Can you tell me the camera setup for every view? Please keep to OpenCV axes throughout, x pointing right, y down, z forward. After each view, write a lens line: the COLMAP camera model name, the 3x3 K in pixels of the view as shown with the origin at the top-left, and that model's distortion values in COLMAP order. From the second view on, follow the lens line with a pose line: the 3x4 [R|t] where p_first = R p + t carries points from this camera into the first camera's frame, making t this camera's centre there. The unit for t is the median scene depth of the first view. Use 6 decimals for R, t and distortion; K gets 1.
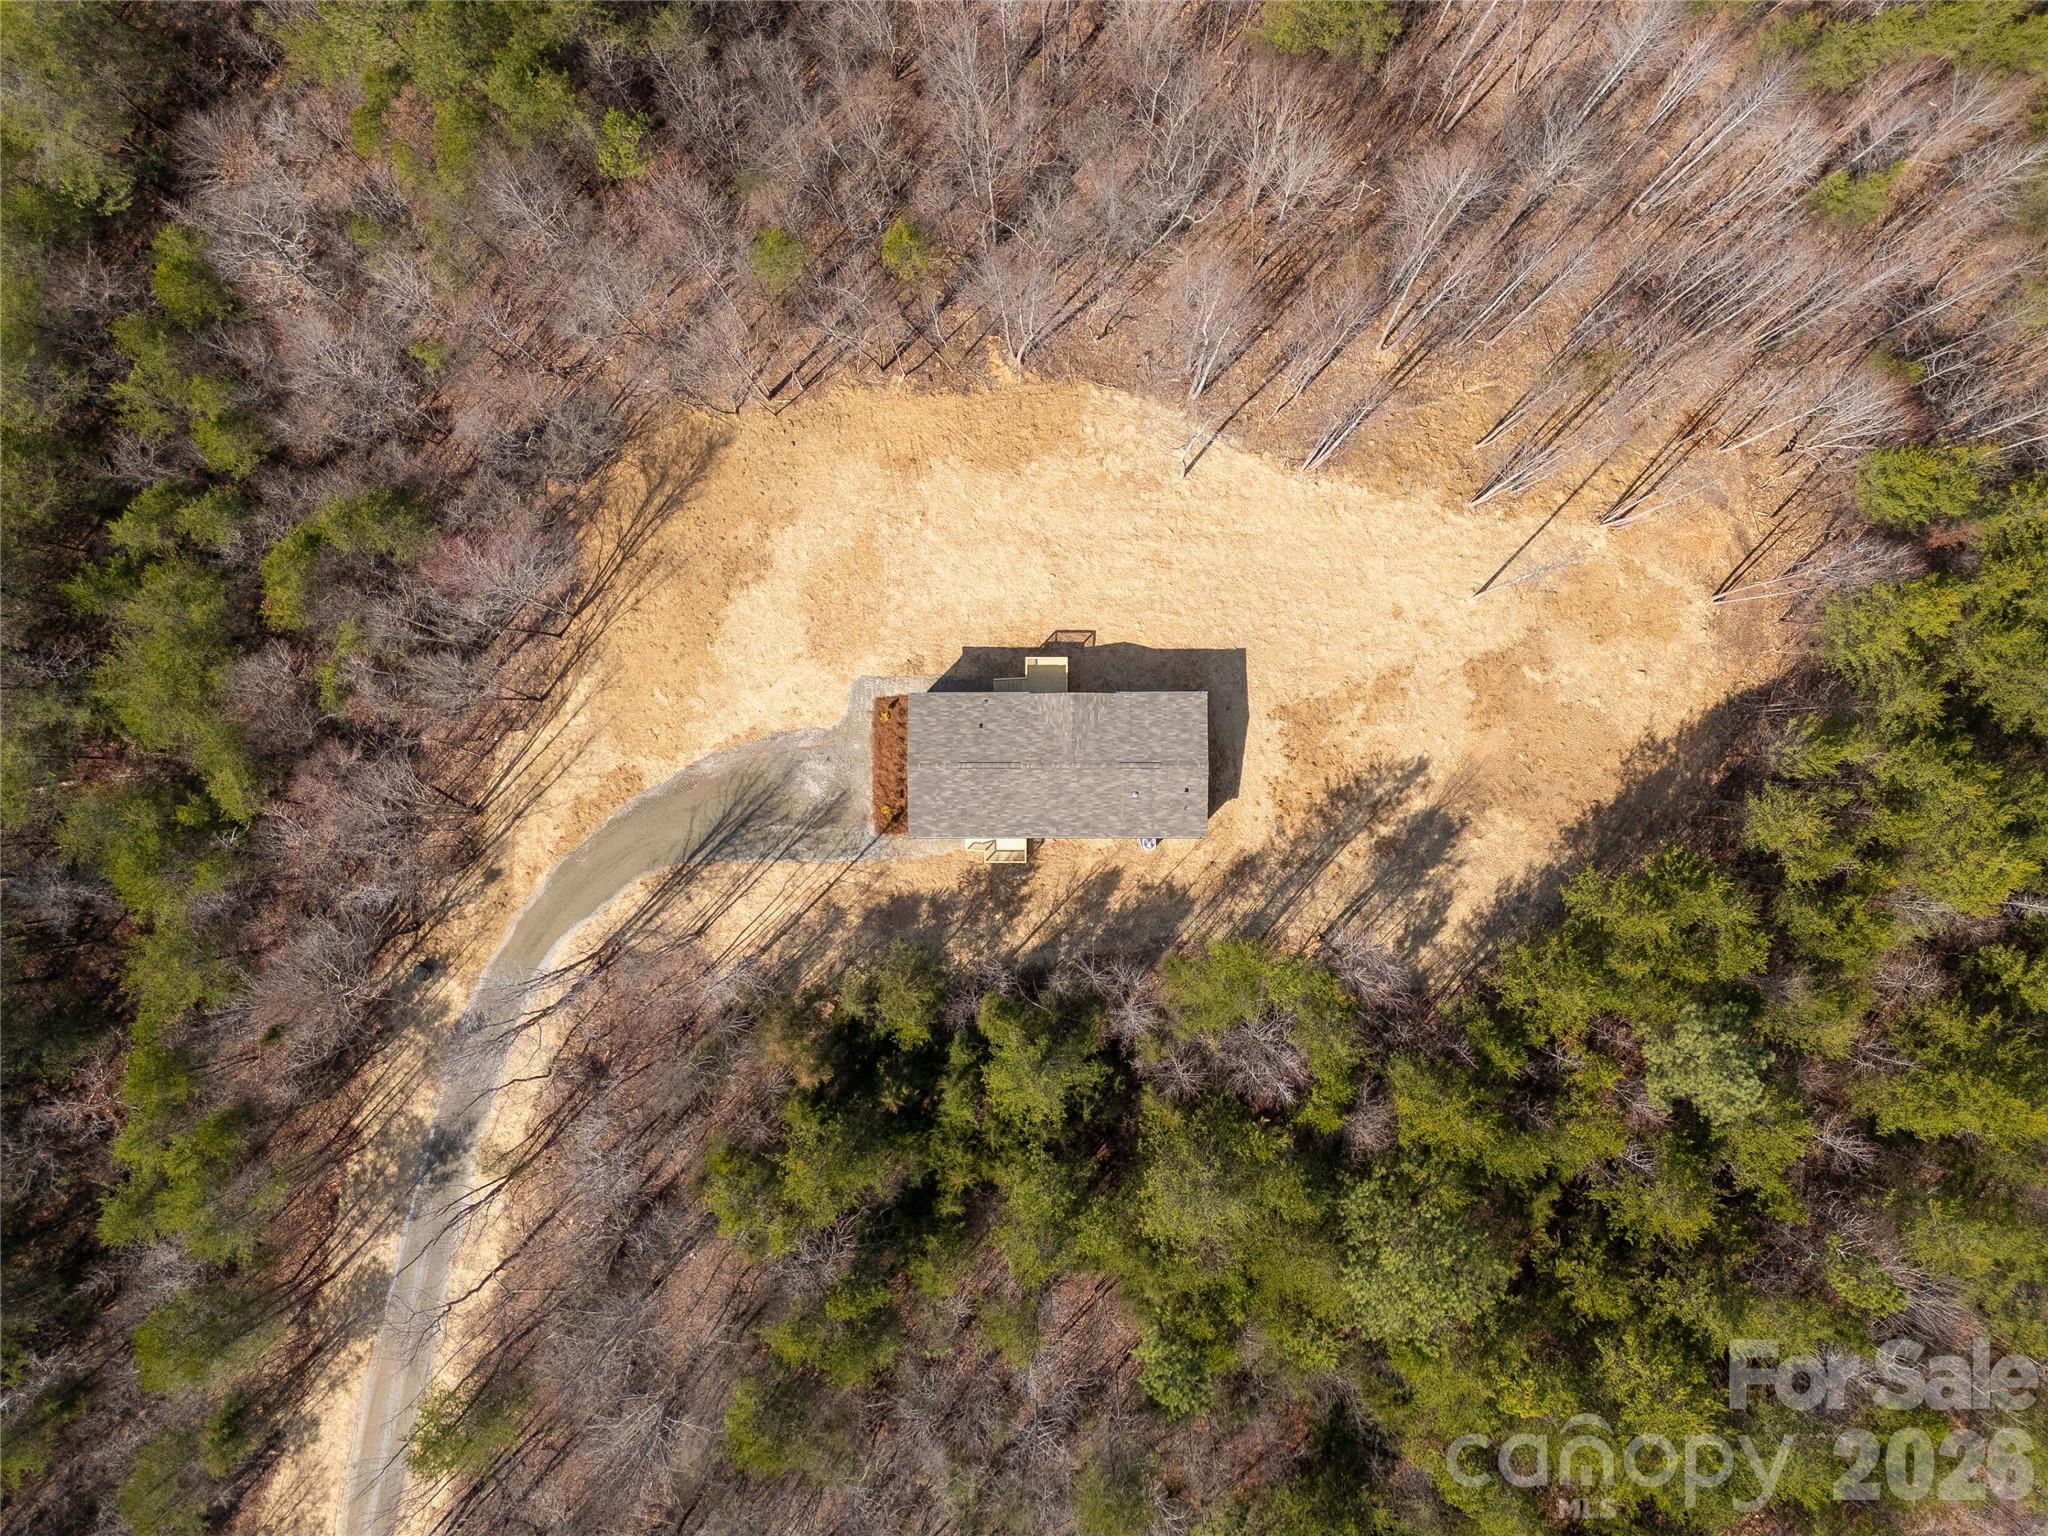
lens RADIAL K [[1492.1, 0, 1024.0], [0, 1492.1, 768.0], [0, 0, 1]] dist [0.093018, -0.118264]
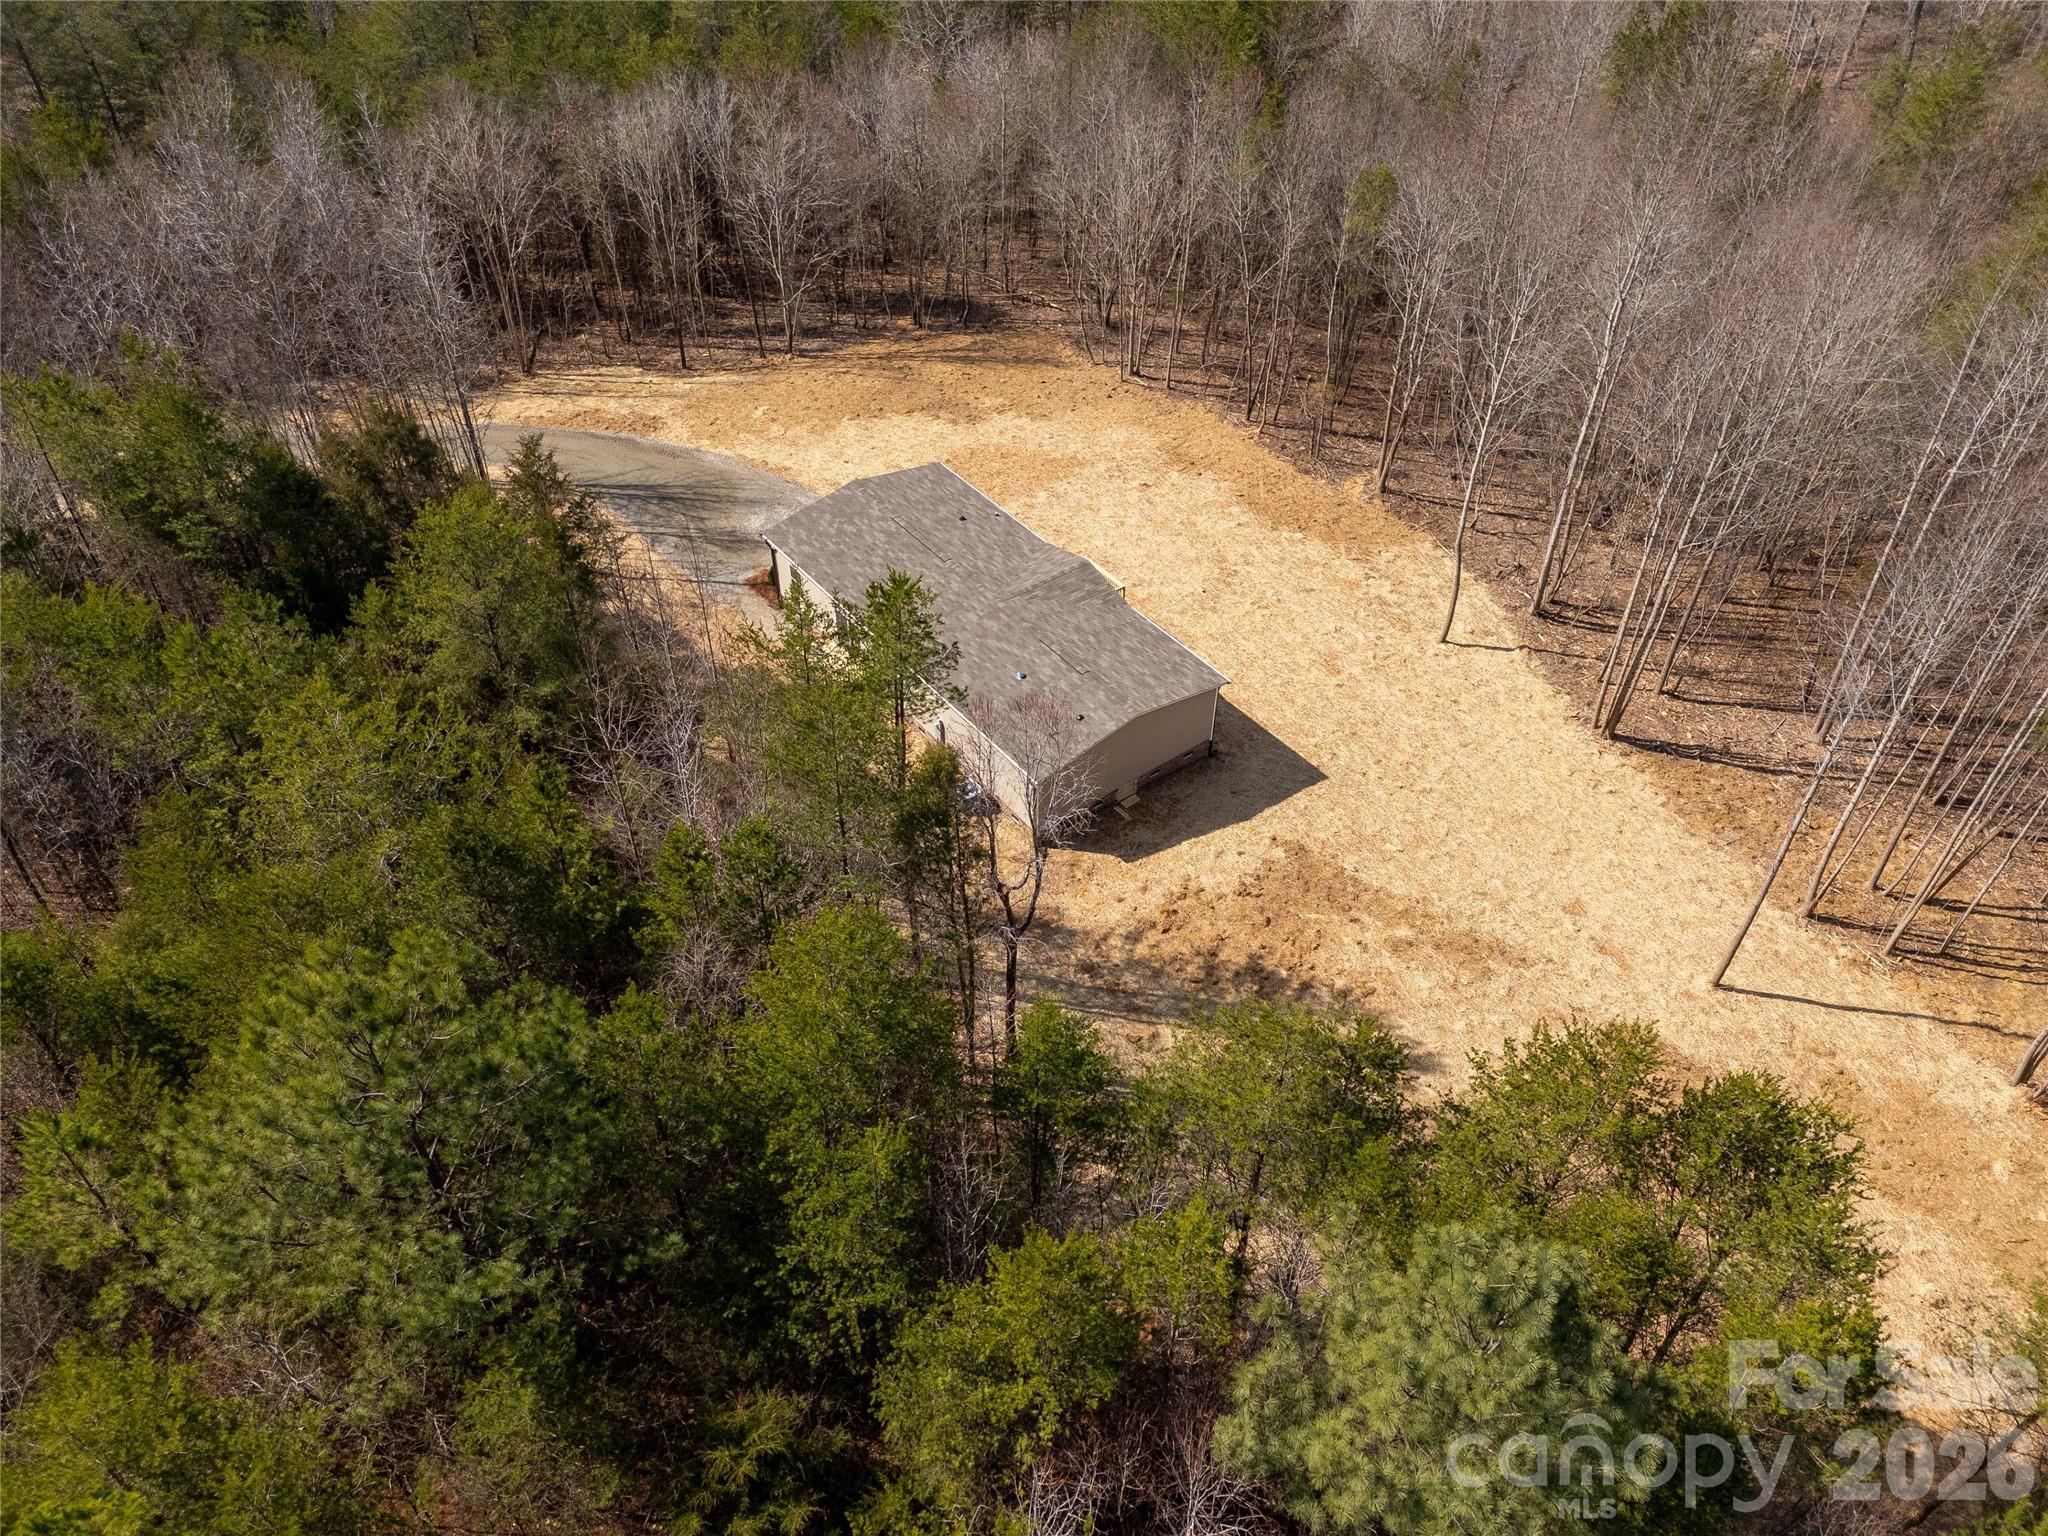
lens RADIAL K [[1506.2, 0, 1024.0], [0, 1506.2, 768.0], [0, 0, 1]] dist [0.080314, -0.076018]
pose [[0.605953, 0.564854, -0.560143, 0.408766], [-0.795155, 0.409330, -0.447412, 0.283638], [-0.023439, 0.716511, 0.697182, 0.579356]]
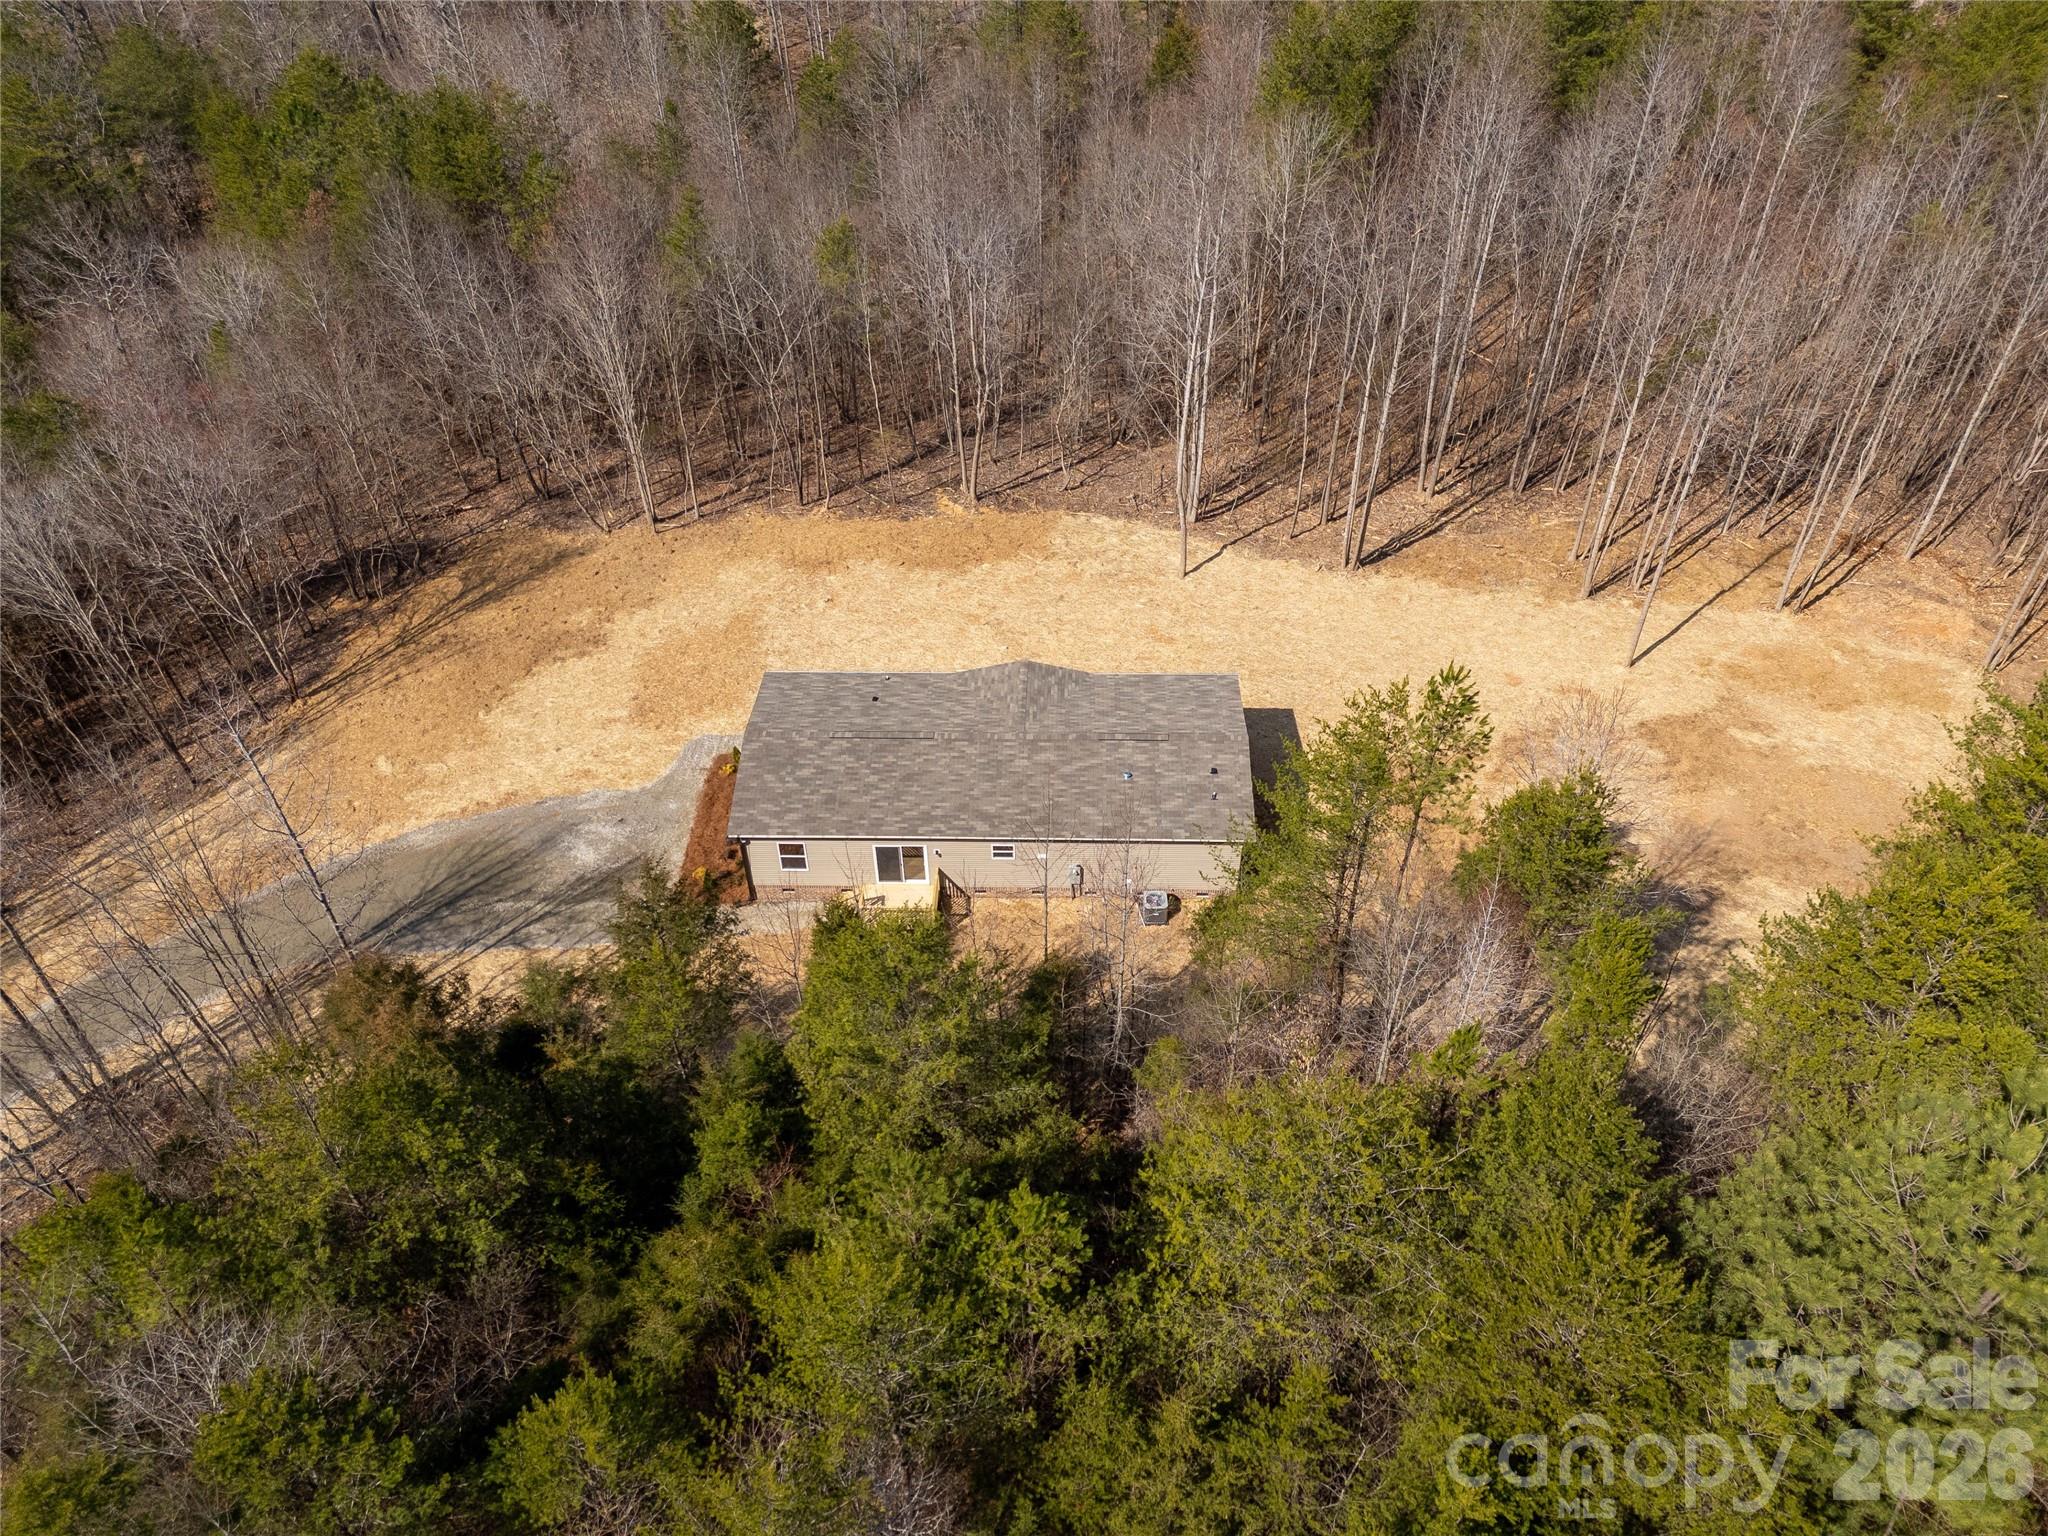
lens RADIAL K [[1506.2, 0, 1024.0], [0, 1506.2, 768.0], [0, 0, 1]] dist [0.080314, -0.076018]
pose [[0.999541, 0.024884, -0.017251, 0.042293], [-0.029607, 0.683878, -0.728996, 0.424052], [-0.006343, 0.729172, 0.684301, 0.564622]]
